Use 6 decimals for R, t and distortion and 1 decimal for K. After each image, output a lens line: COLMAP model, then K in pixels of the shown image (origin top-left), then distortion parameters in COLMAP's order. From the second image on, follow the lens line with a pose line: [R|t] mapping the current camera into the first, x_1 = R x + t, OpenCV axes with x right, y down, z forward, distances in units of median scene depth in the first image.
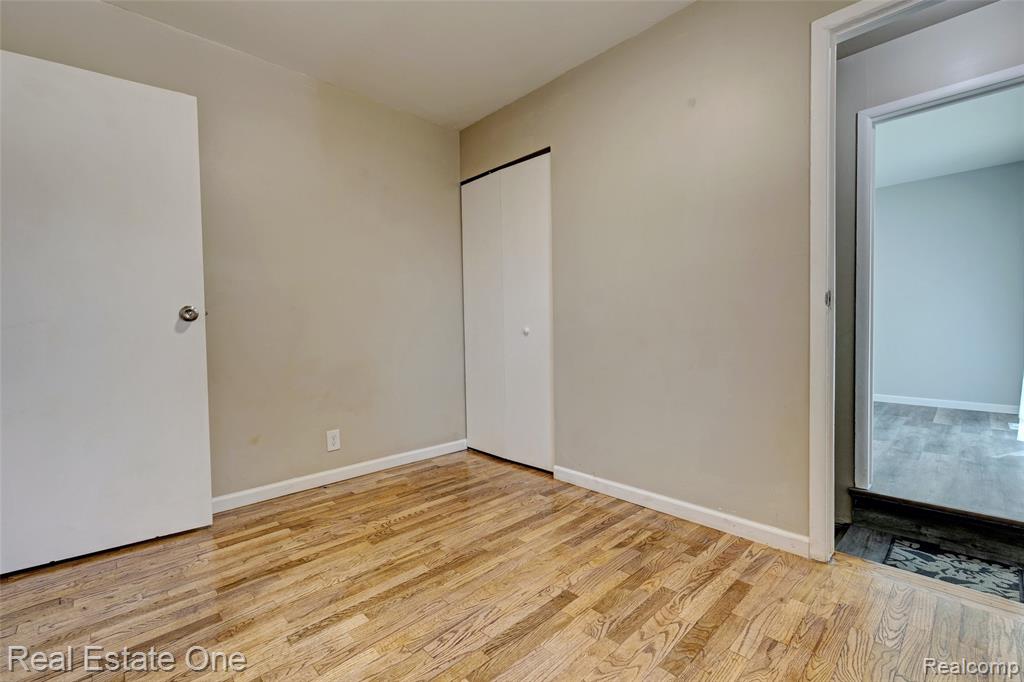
lens RADIAL K [[437.0, 0, 512.8], [0, 437.0, 338.8], [0, 0, 1]] dist [-0.000254, 0.000456]
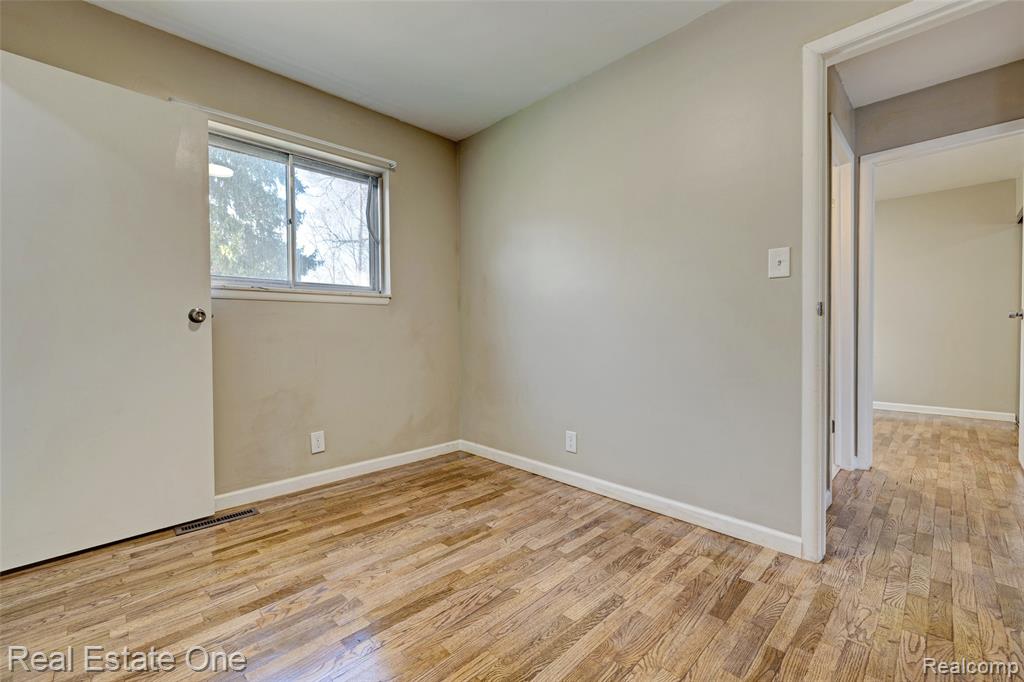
lens RADIAL K [[429.2, 0, 501.8], [0, 429.2, 339.2], [0, 0, 1]] dist [-0.001039, -0.000177]
pose [[-0.999597, 0.023998, 0.015155, -0.162565], [0.024748, 0.998370, 0.051426, -0.039518], [-0.013896, 0.051780, -0.998562, 1.477345]]
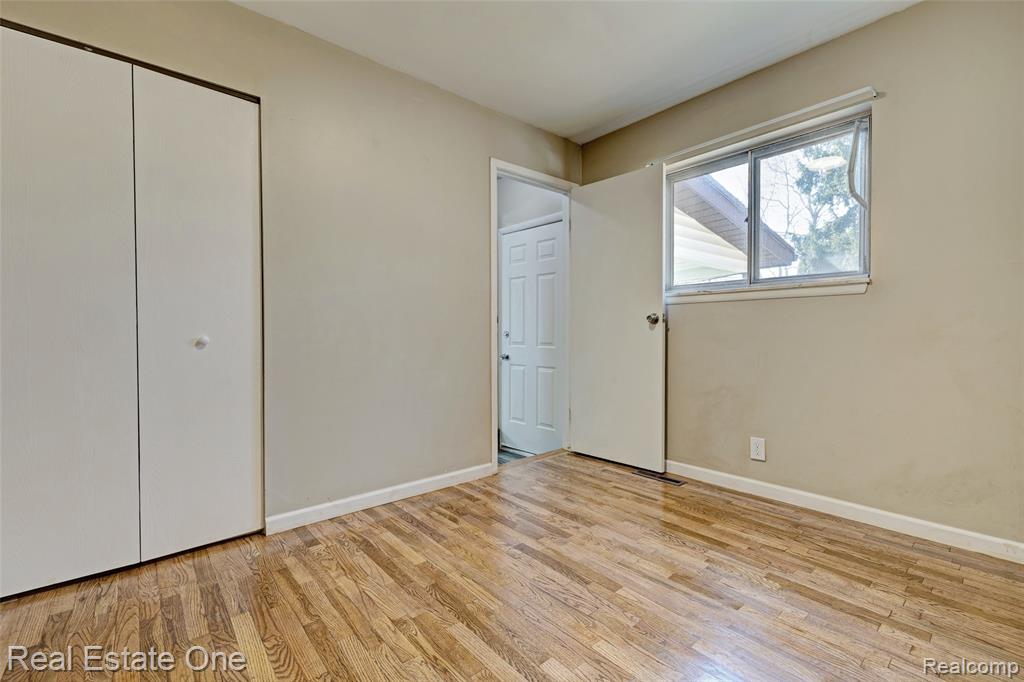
lens RADIAL K [[437.0, 0, 512.8], [0, 437.0, 338.8], [0, 0, 1]] dist [-0.000254, 0.000456]
pose [[0.067247, 0.003687, 0.997730, -0.916994], [0.035608, 0.999347, -0.006093, -0.001122], [-0.997101, 0.035937, 0.067071, 0.746885]]
